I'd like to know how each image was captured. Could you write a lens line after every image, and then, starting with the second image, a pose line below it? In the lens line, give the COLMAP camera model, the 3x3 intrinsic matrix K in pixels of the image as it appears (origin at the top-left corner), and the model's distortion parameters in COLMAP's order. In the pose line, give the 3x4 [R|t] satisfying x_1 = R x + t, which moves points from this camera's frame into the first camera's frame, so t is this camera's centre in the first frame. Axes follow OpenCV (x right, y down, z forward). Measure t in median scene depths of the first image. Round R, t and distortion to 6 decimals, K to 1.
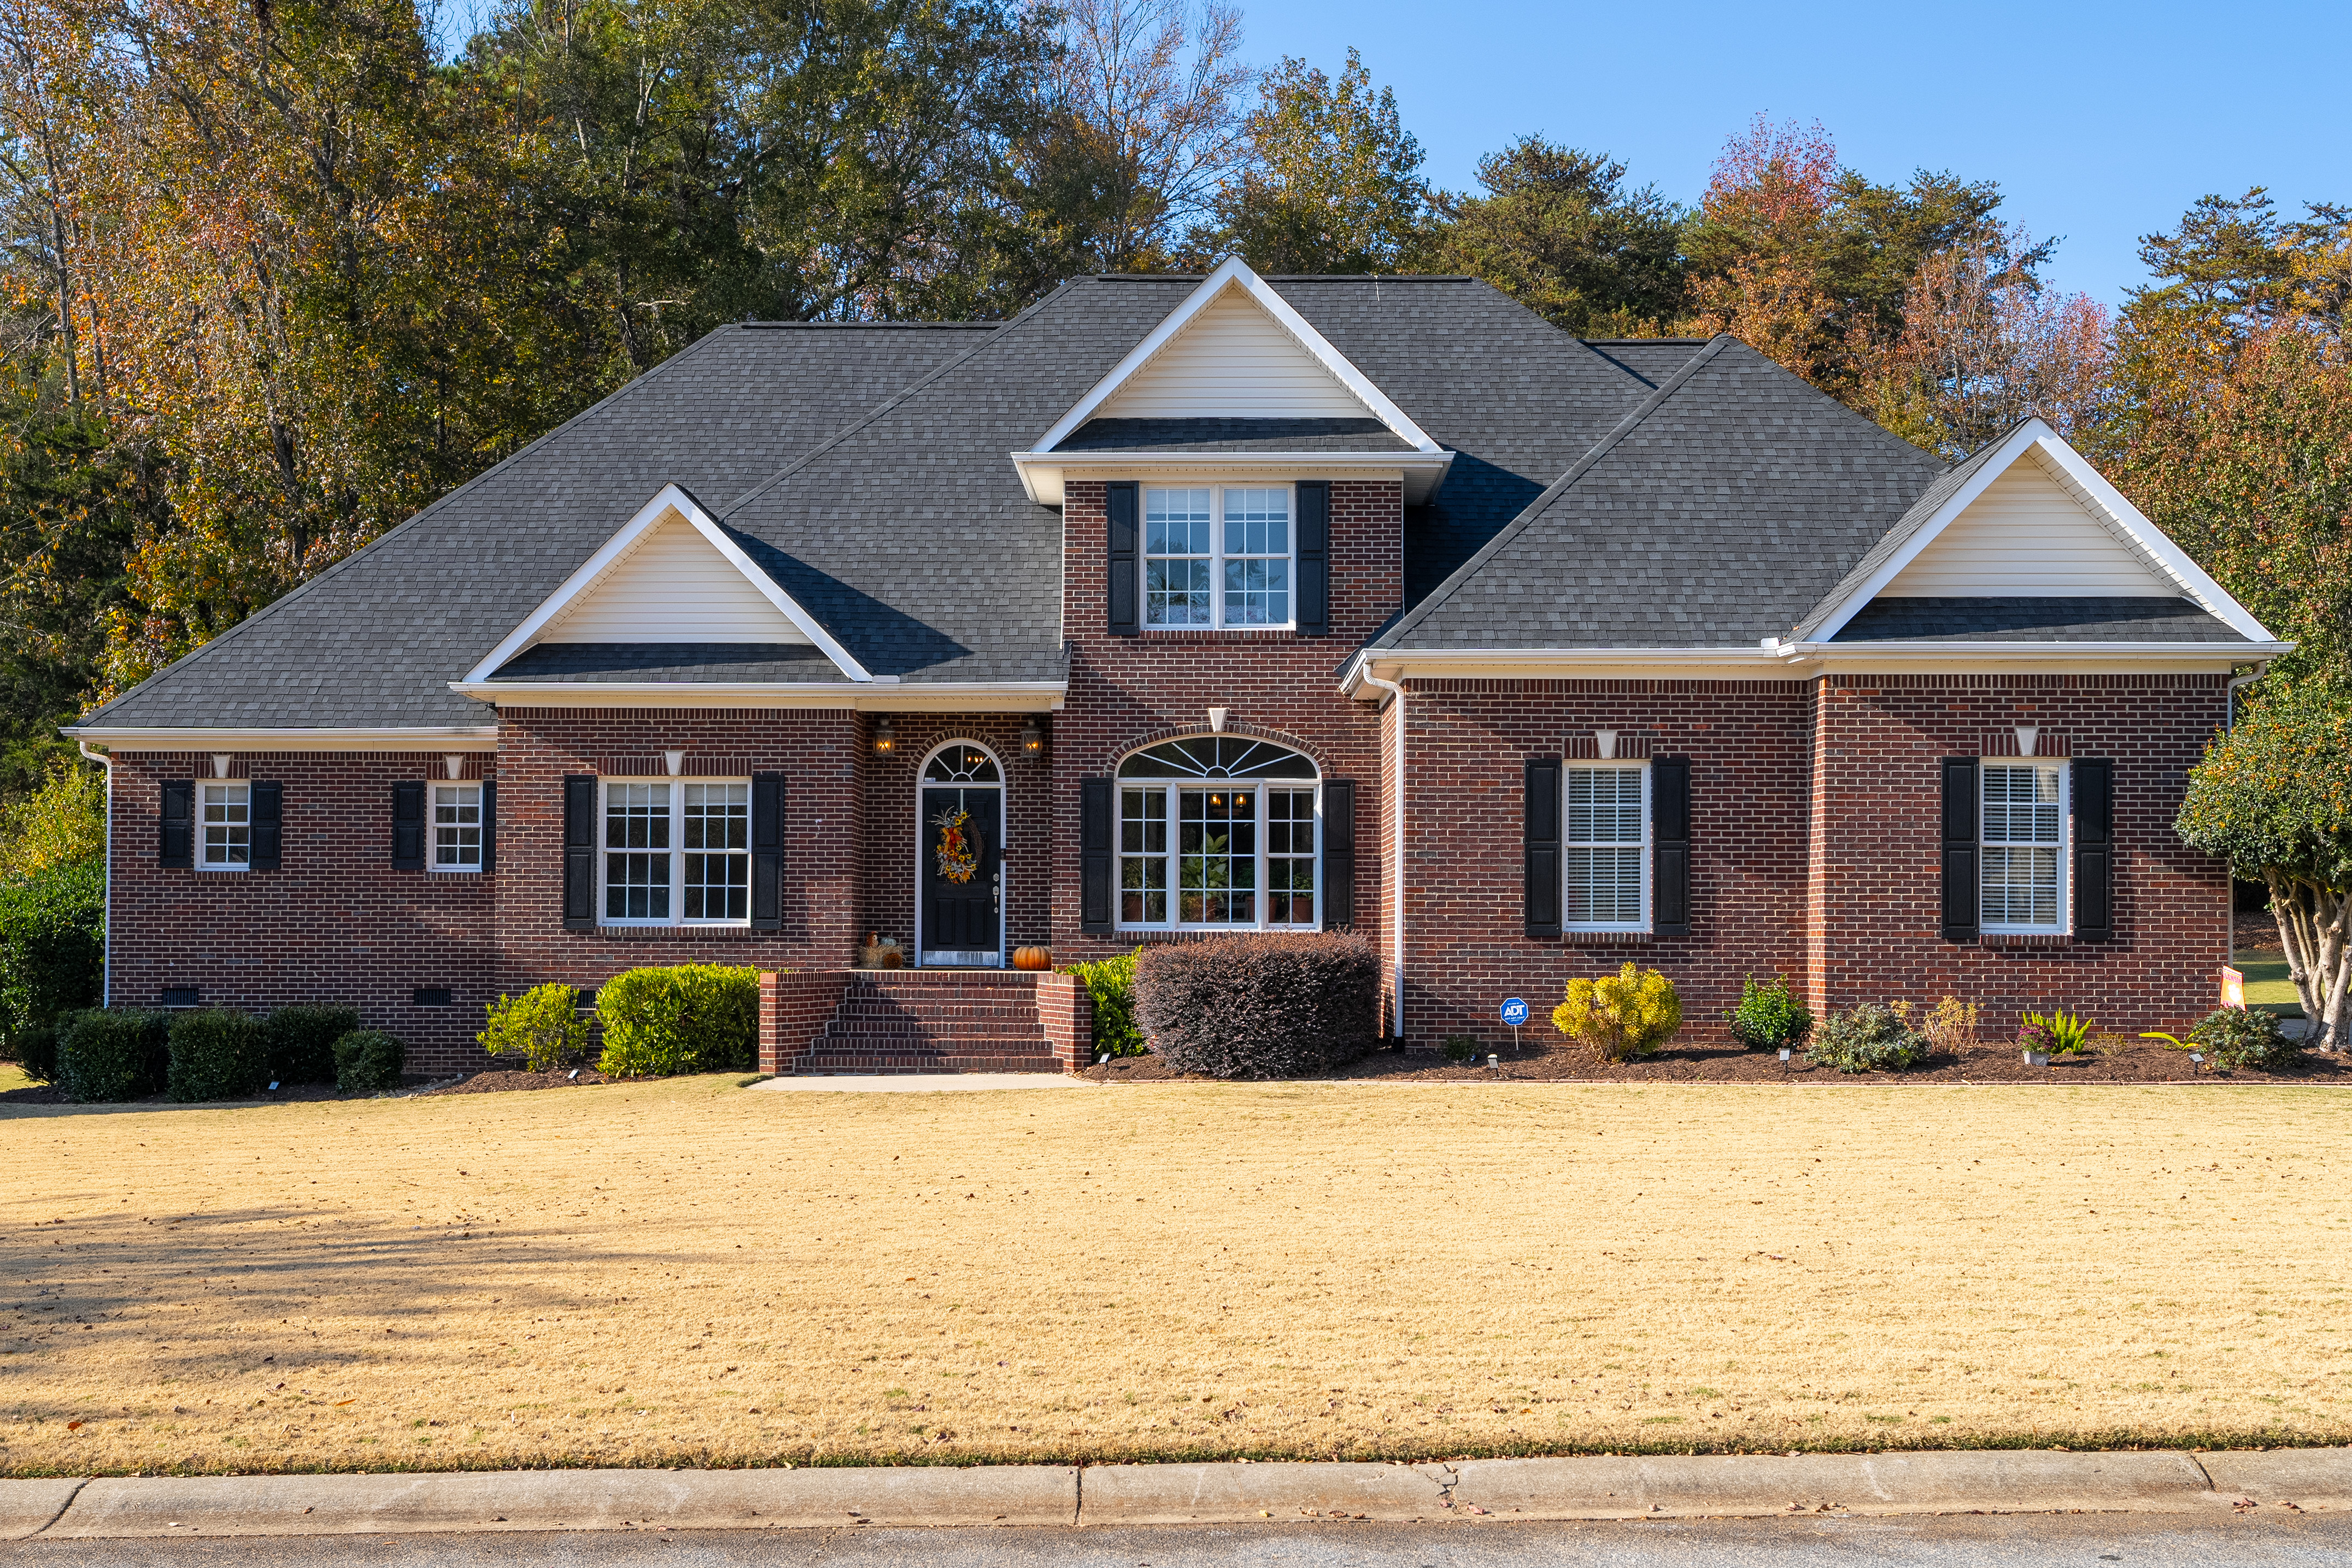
lens RADIAL K [[2663.2, 0, 1171.5], [0, 2663.2, 878.4], [0, 0, 1]] dist [-0.003304, 0.018952]
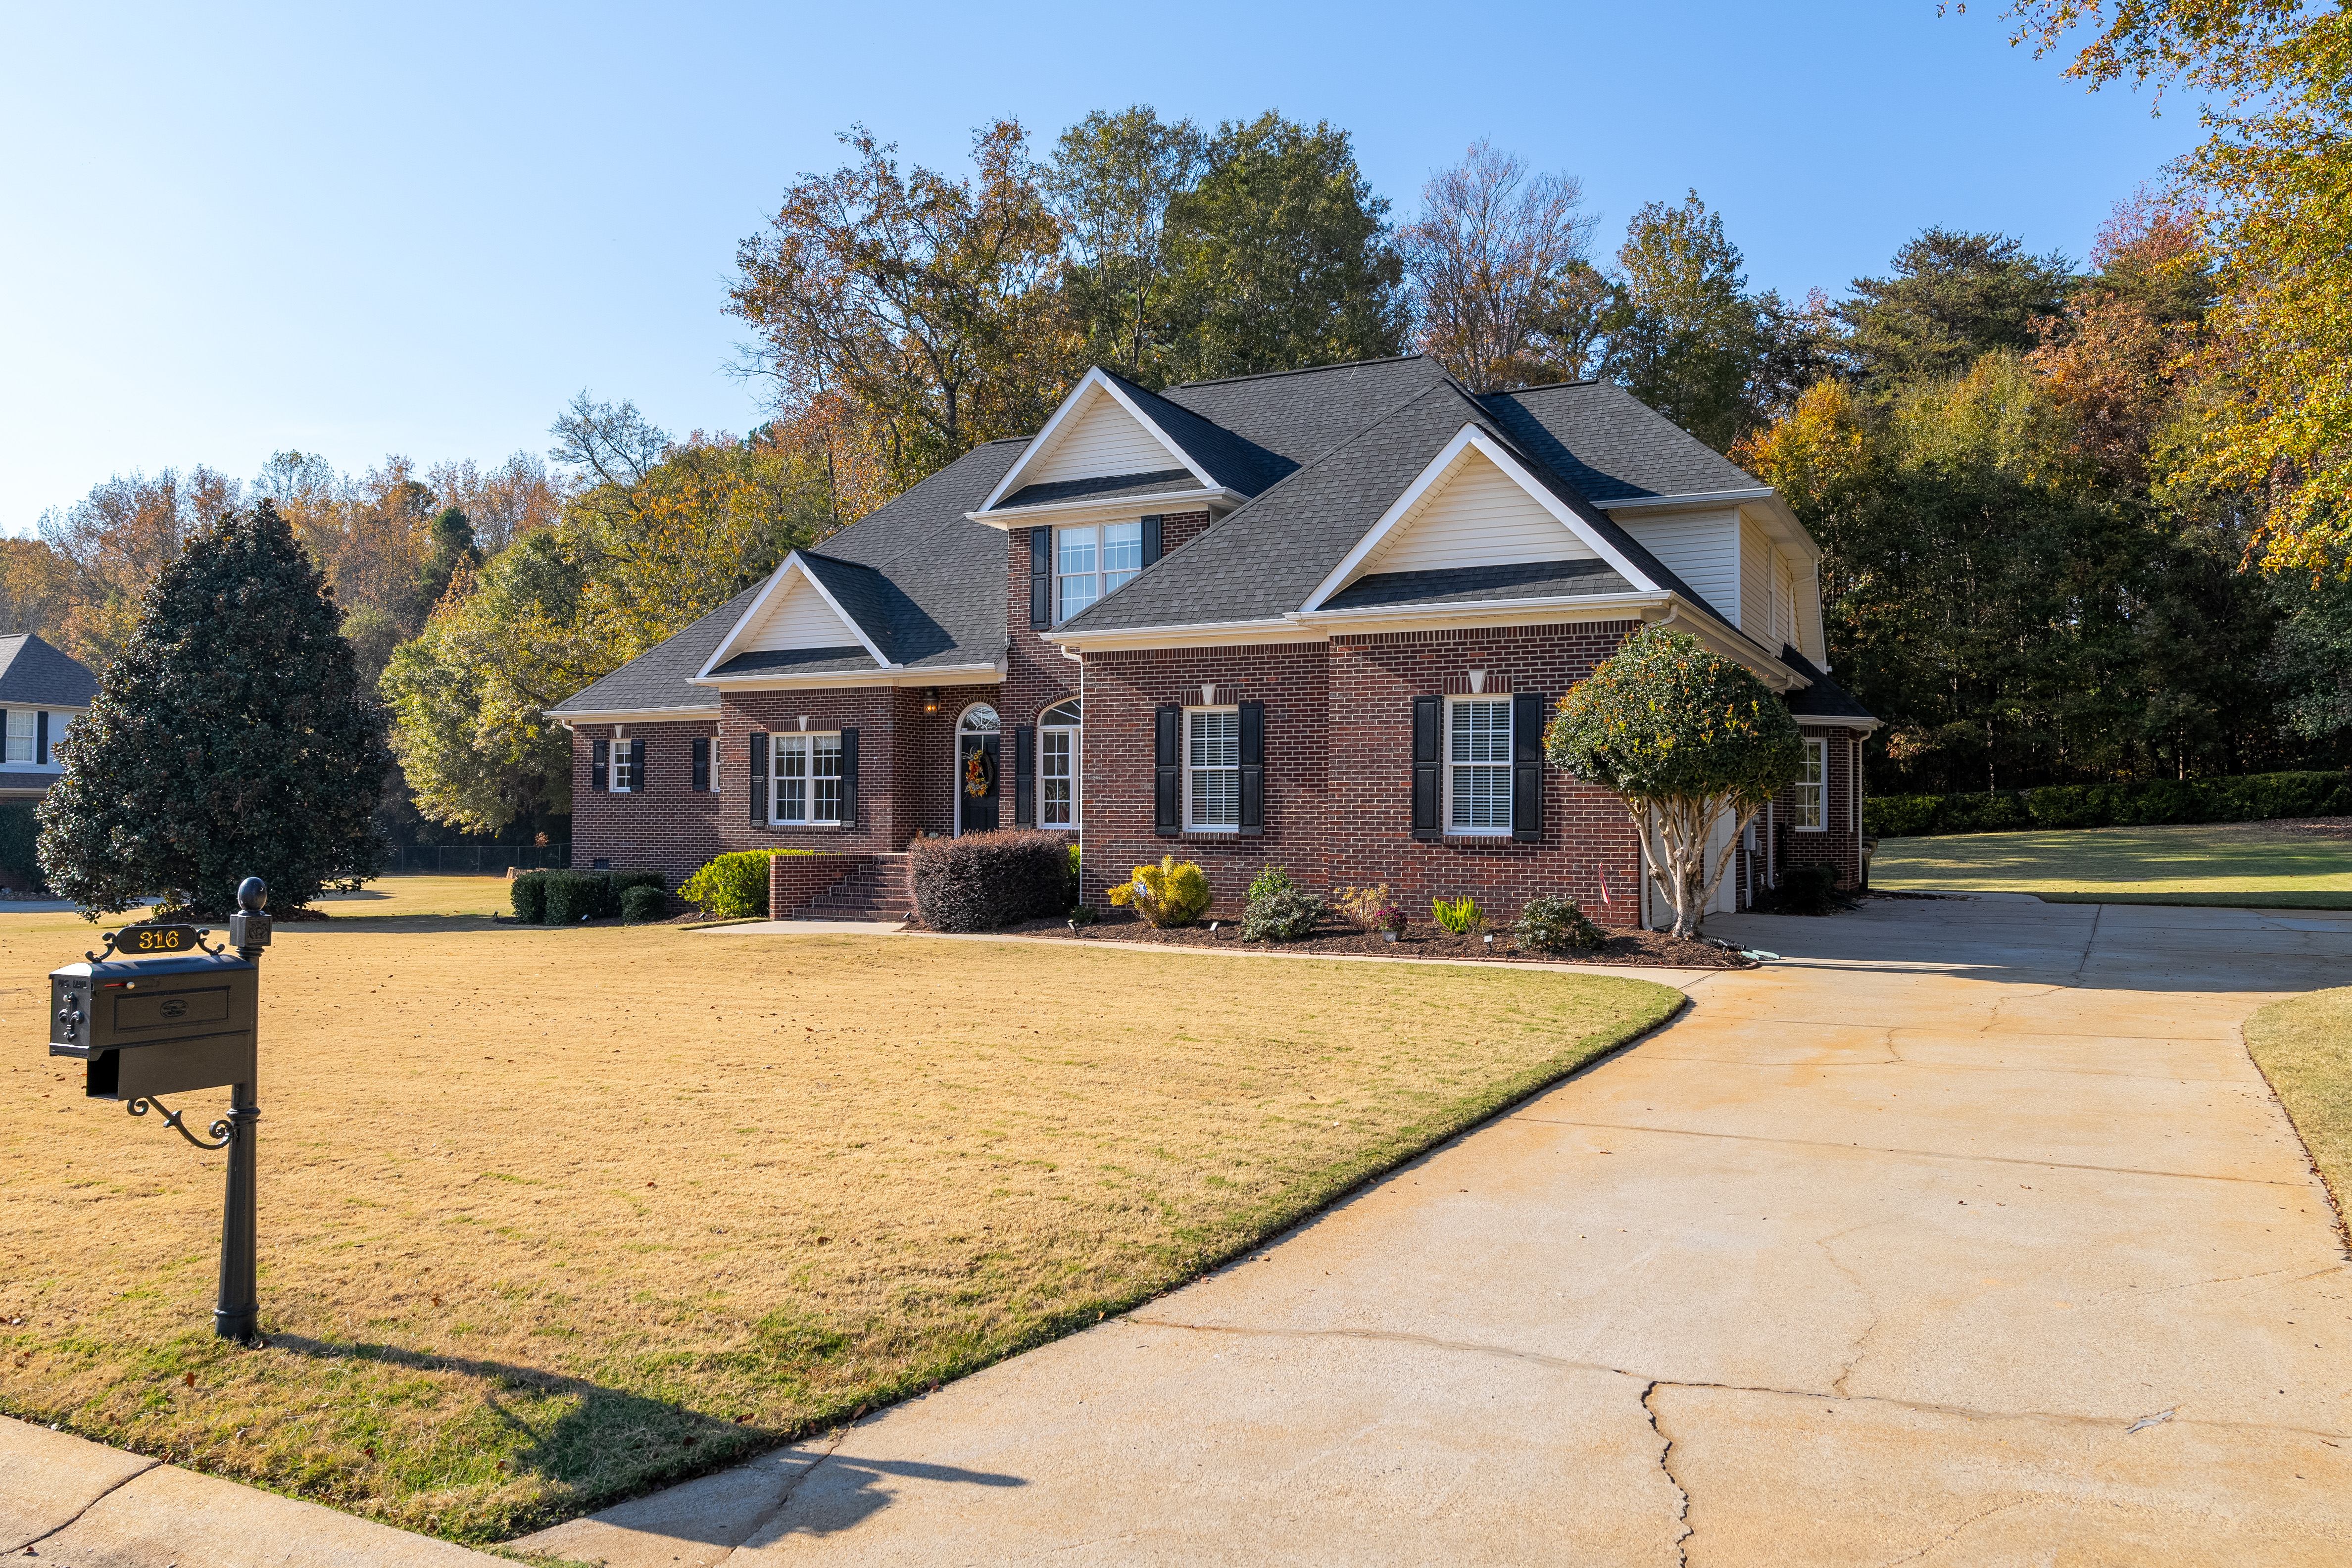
lens RADIAL K [[1687.2, 0, 1176.0], [0, 1687.2, 784.0], [0, 0, 1]] dist [-0.003037, 0.001009]
pose [[0.890651, -0.009149, -0.454595, 0.476208], [0.008981, 0.999956, -0.002528, -0.002122], [0.454598, -0.001831, 0.890695, 0.195116]]
